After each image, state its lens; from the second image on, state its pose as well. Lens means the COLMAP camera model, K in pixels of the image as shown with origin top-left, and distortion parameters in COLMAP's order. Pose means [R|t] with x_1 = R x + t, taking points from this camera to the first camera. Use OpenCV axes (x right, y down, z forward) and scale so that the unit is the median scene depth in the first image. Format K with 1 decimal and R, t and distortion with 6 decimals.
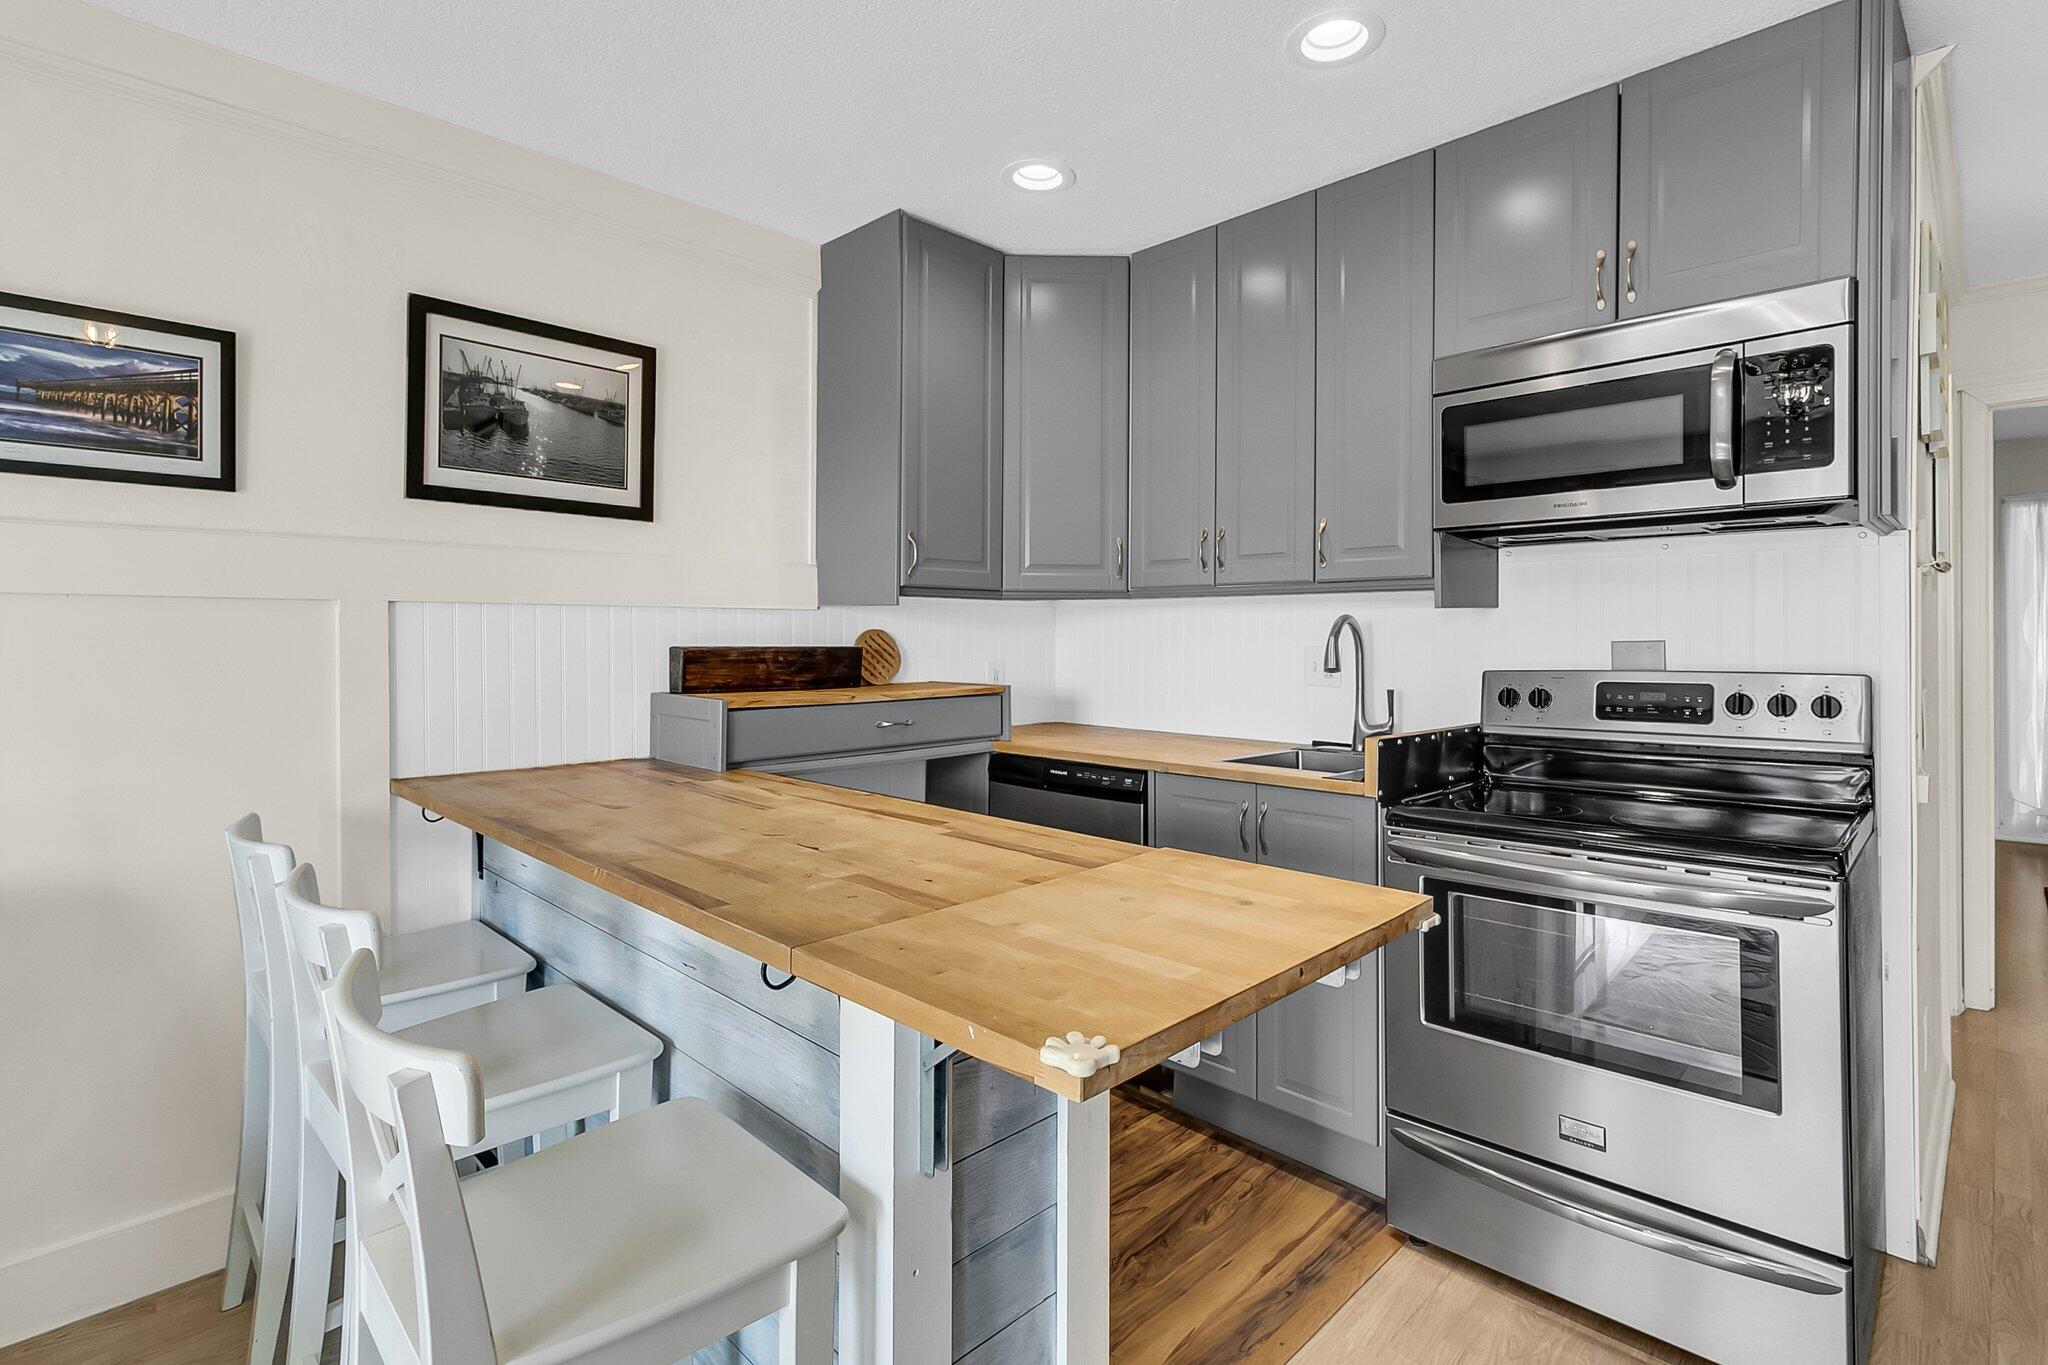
lens RADIAL K [[977.3, 0, 1033.0], [0, 977.3, 636.1], [0, 0, 1]] dist [0.000531, 0.000073]
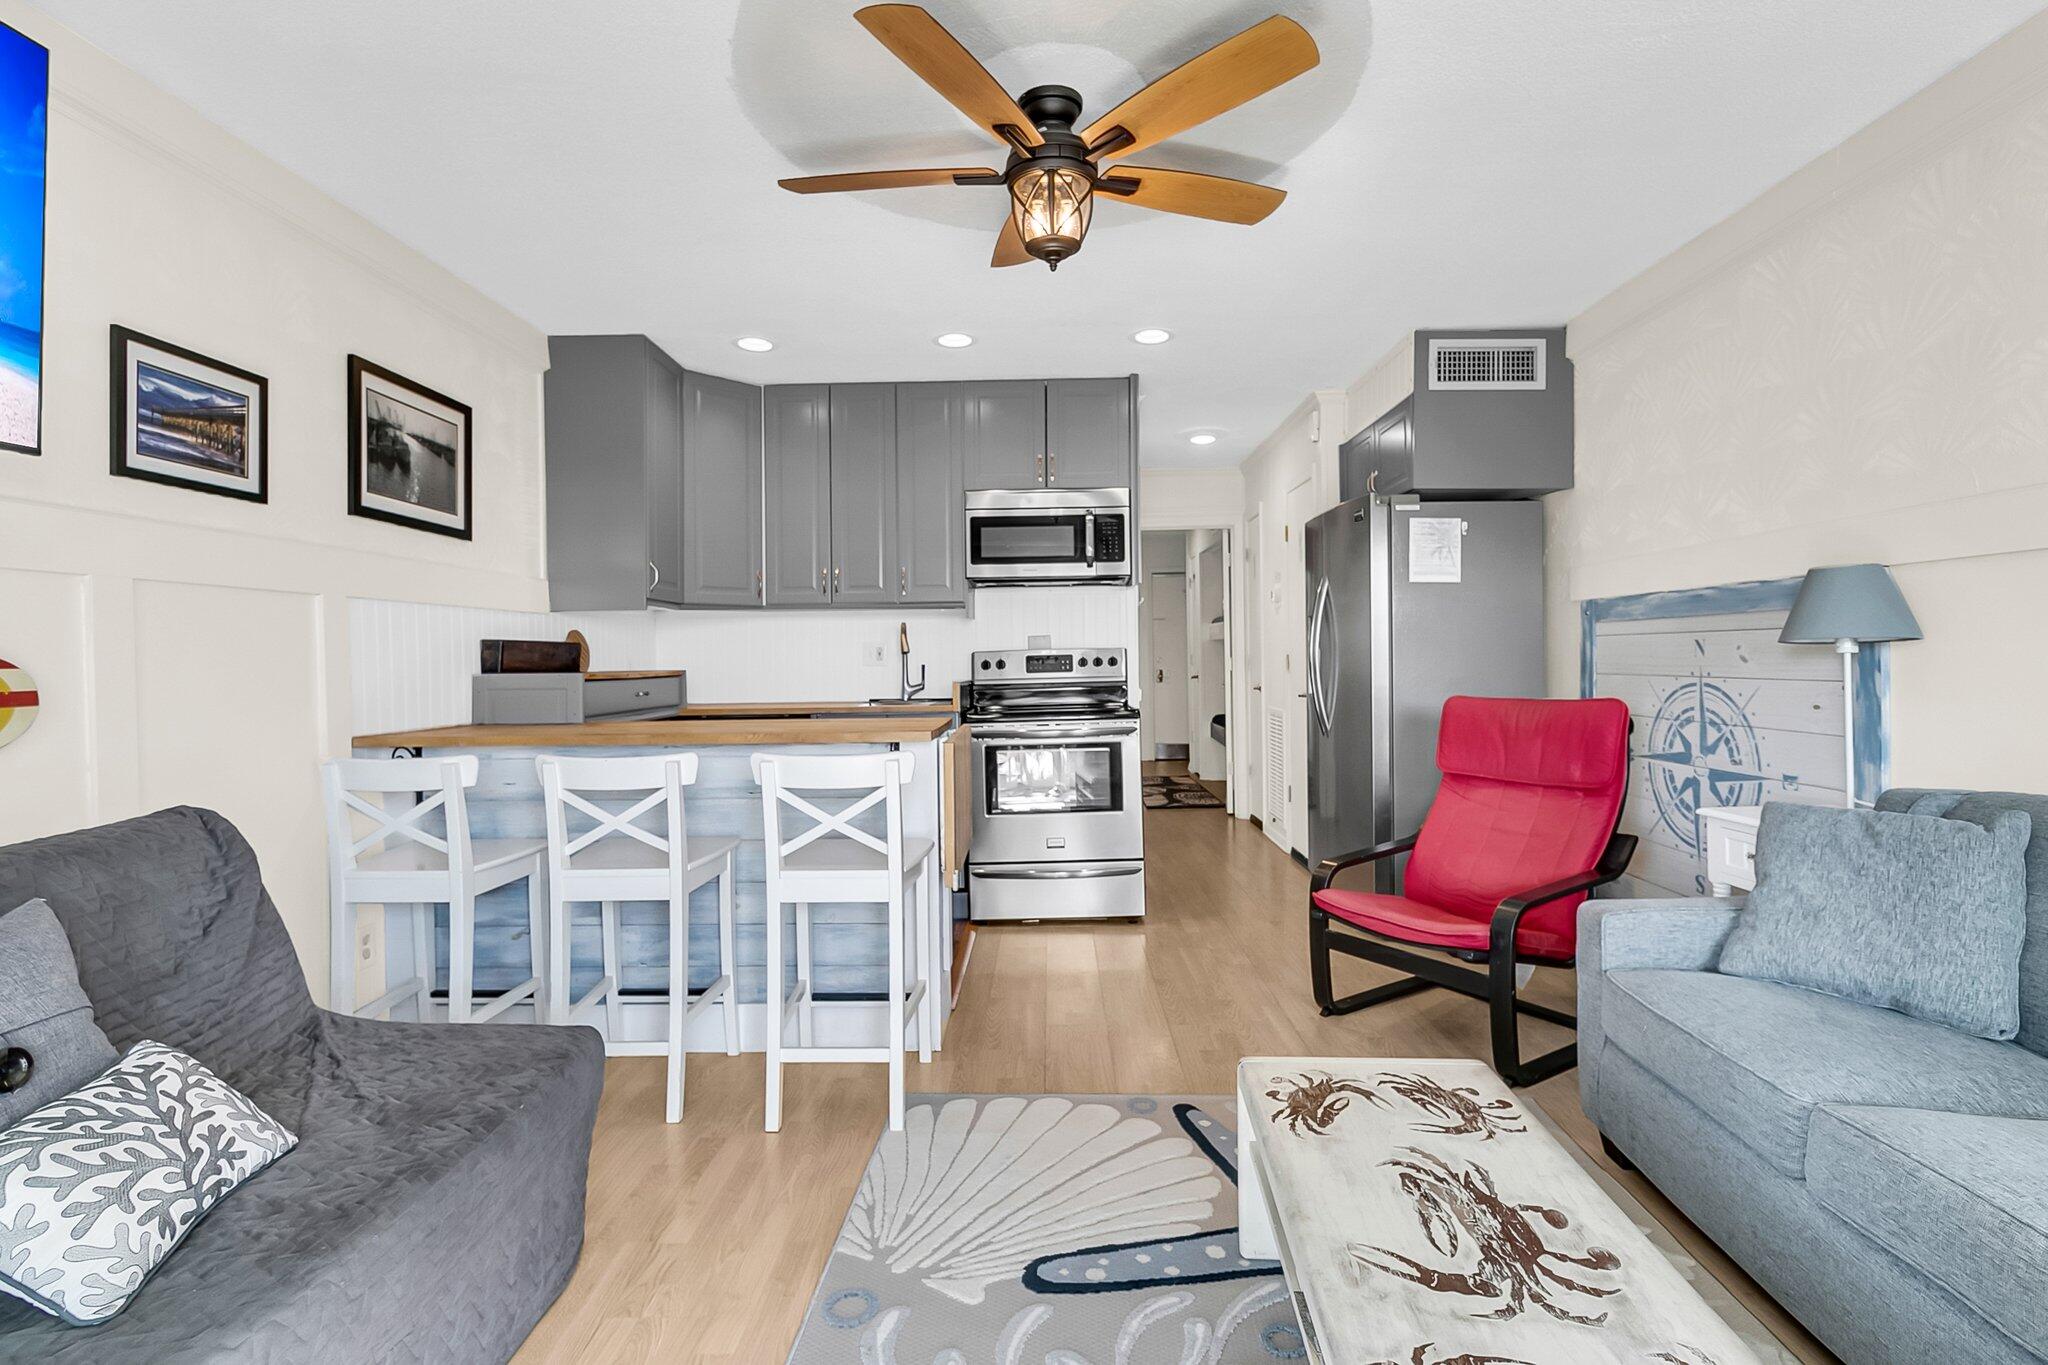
lens RADIAL K [[970.8, 0, 1037.3], [0, 970.8, 669.2], [0, 0, 1]] dist [0.000868, -0.000317]
pose [[0.719995, -0.018059, 0.693745, -0.800230], [0.014231, 0.999835, 0.011257, 0.051683], [-0.693834, 0.001768, 0.720133, -0.476839]]
